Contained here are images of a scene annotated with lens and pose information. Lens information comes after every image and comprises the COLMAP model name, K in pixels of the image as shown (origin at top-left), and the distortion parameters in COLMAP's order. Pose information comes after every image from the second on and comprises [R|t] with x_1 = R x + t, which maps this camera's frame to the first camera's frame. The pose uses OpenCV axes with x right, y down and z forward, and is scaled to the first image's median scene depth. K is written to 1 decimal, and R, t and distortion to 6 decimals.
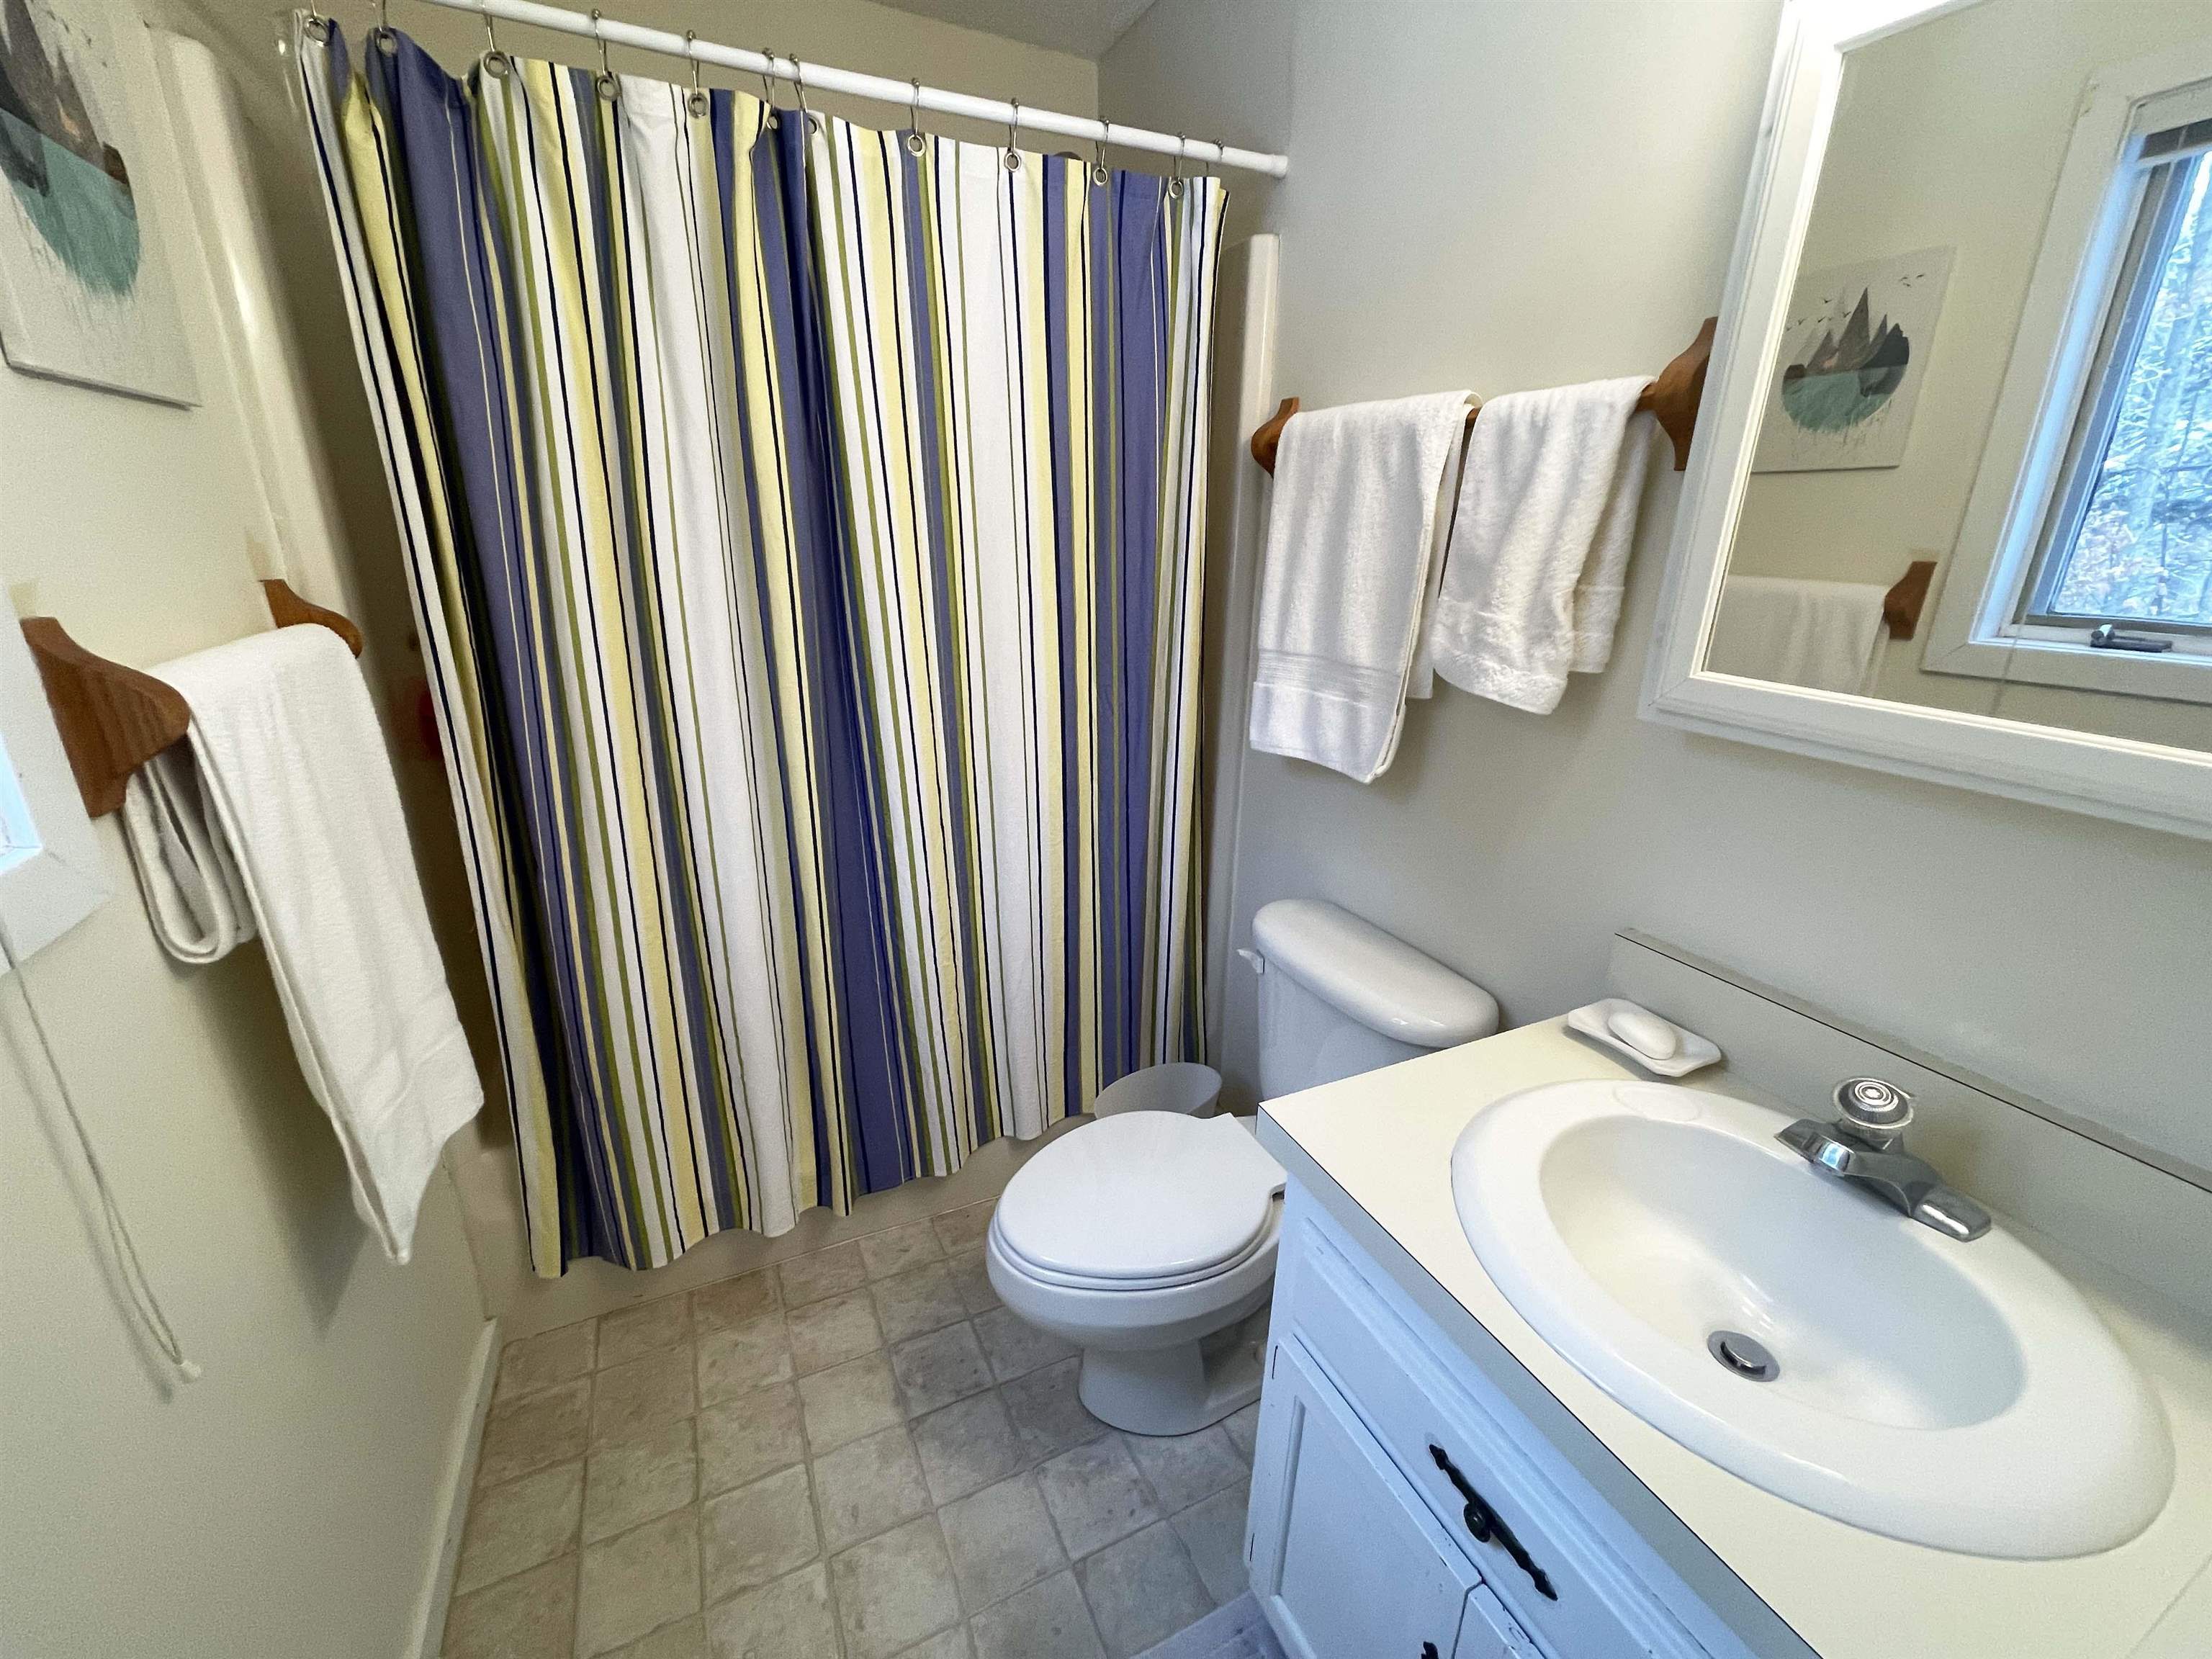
lens RADIAL K [[884.9, 0, 1100.2], [0, 884.9, 838.0], [0, 0, 1]] dist [-0.006762, -0.000283]
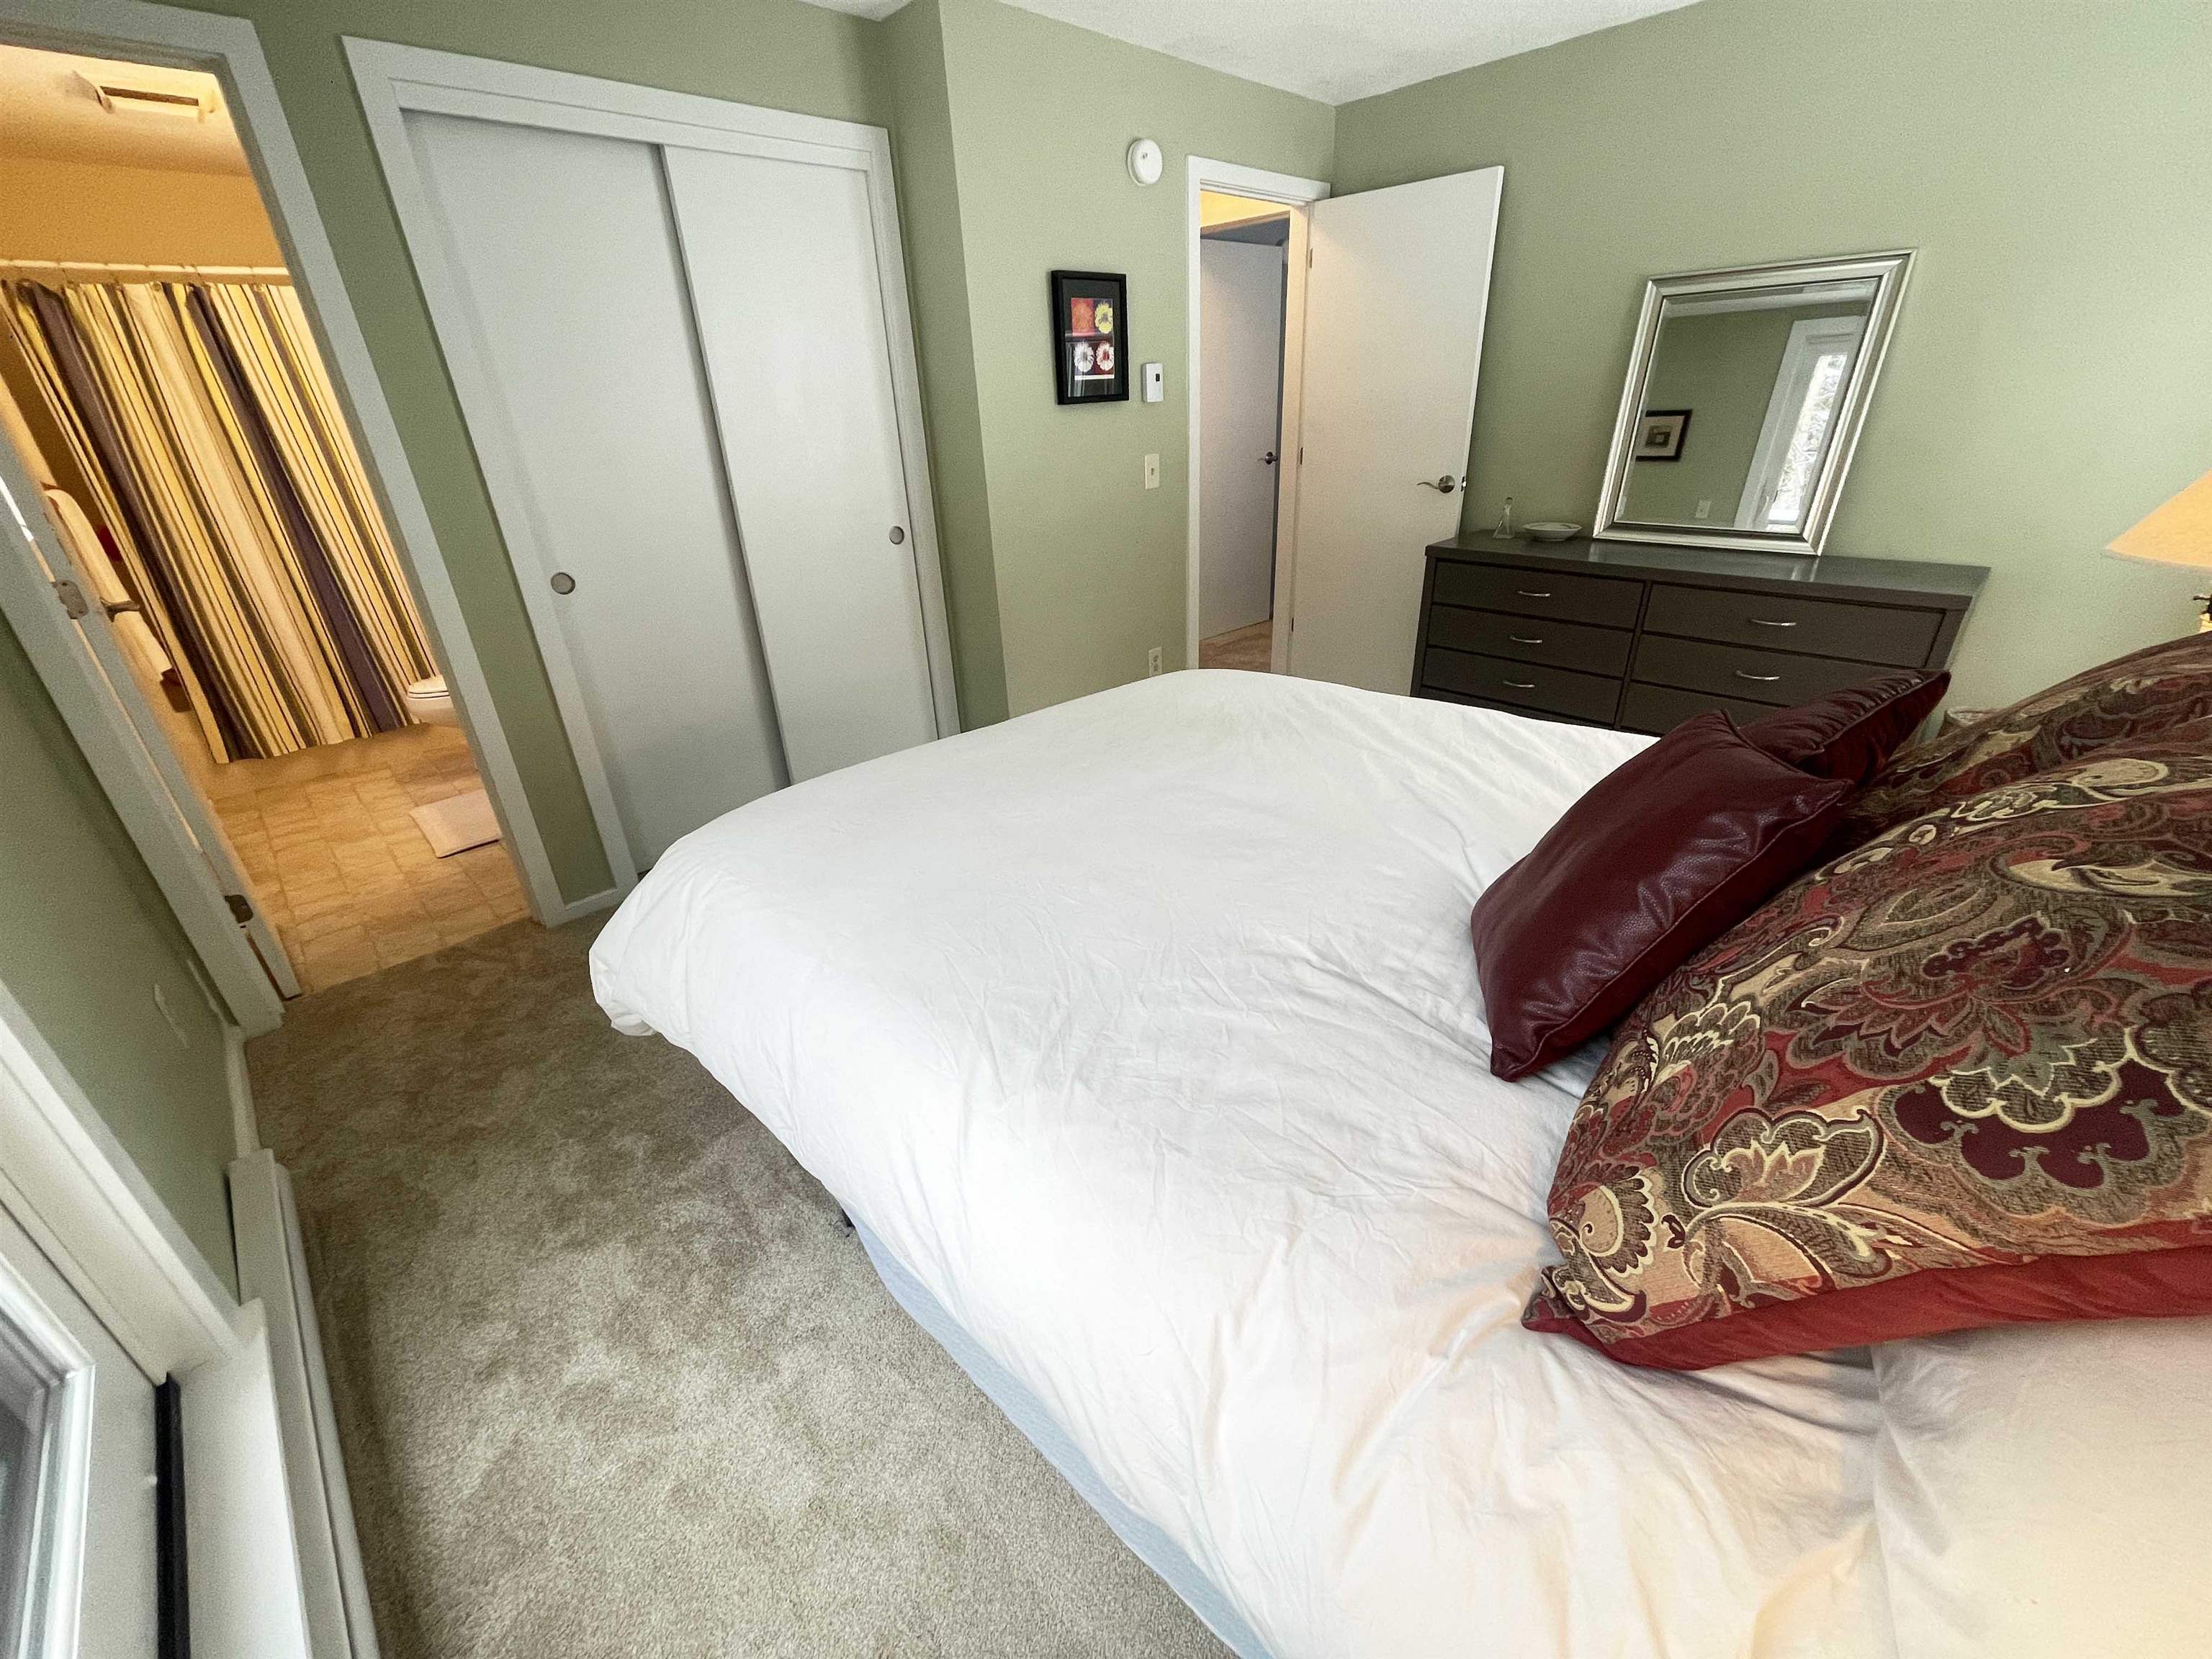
lens RADIAL K [[884.9, 0, 1107.7], [0, 884.9, 832.3], [0, 0, 1]] dist [-0.006762, -0.000283]
pose [[0.940394, -0.191691, 0.280916, 1.250583], [0.148870, 0.974695, 0.166756, 0.827952], [-0.305774, -0.114997, 0.945134, -2.707551]]
